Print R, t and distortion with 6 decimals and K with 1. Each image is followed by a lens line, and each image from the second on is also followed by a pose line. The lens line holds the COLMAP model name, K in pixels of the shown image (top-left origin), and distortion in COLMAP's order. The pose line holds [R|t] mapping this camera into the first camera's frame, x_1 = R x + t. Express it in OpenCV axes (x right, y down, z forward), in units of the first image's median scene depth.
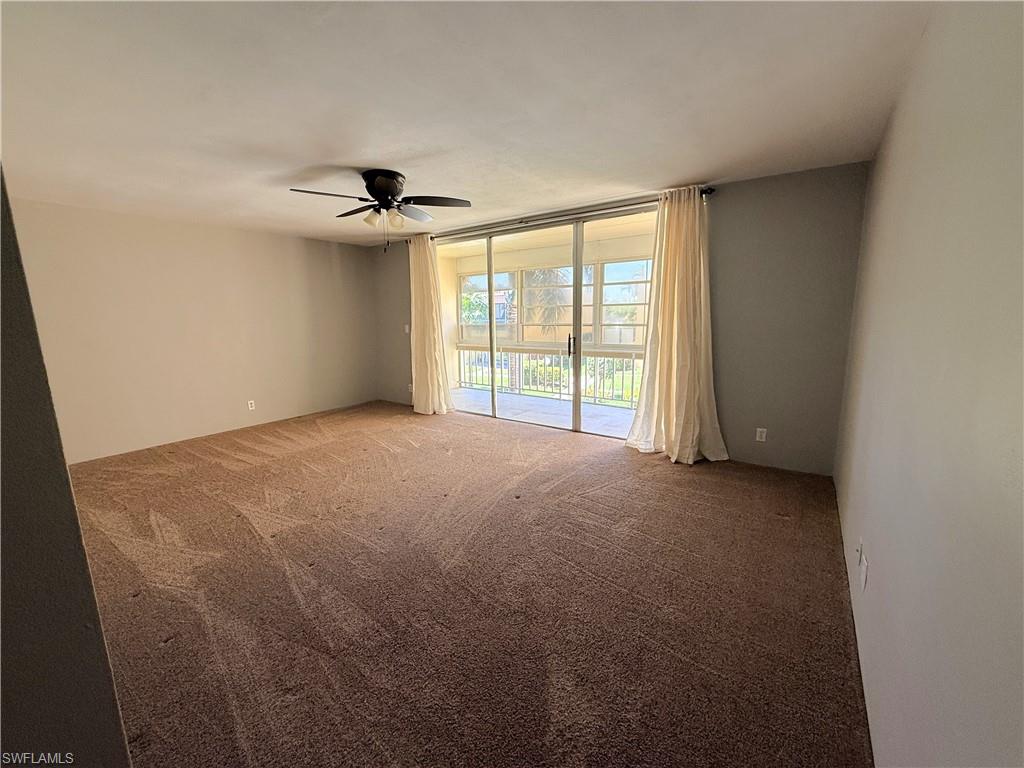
lens RADIAL K [[407.9, 0, 510.7], [0, 407.9, 382.8], [0, 0, 1]] dist [0.001848, -0.000150]
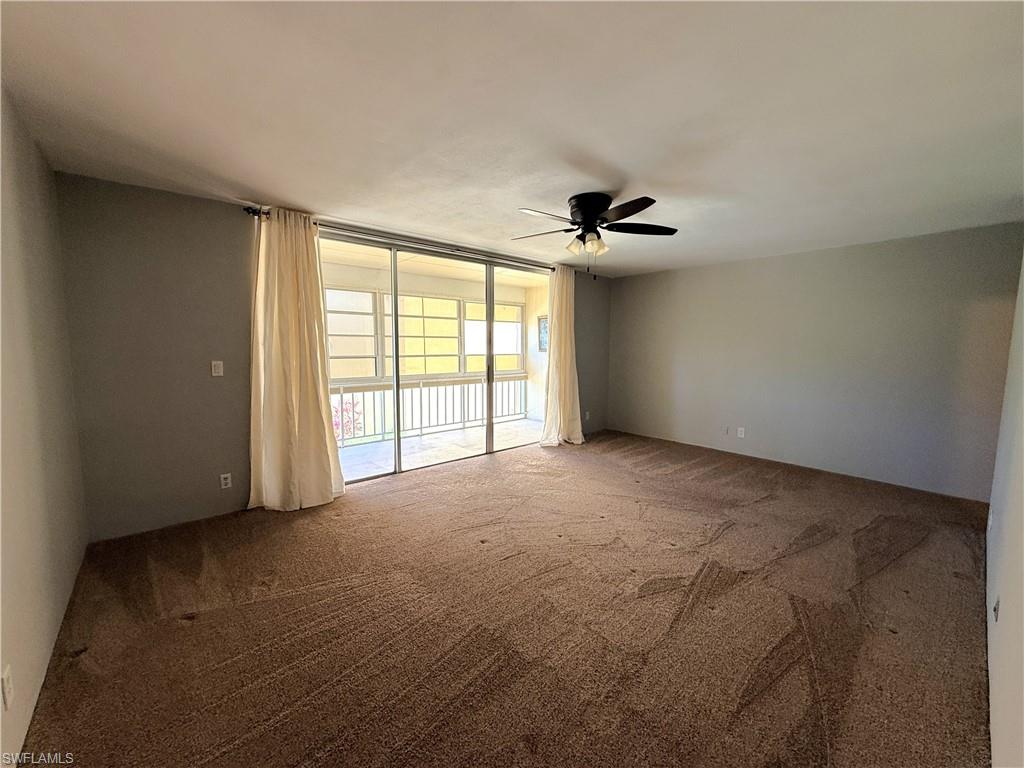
lens RADIAL K [[407.9, 0, 510.7], [0, 407.9, 382.8], [0, 0, 1]] dist [0.001848, -0.000150]
pose [[0.227099, -0.077697, 0.970767, -0.876679], [0.150790, 0.987596, 0.043769, -0.104974], [-0.962127, 0.136442, 0.235998, 0.674127]]
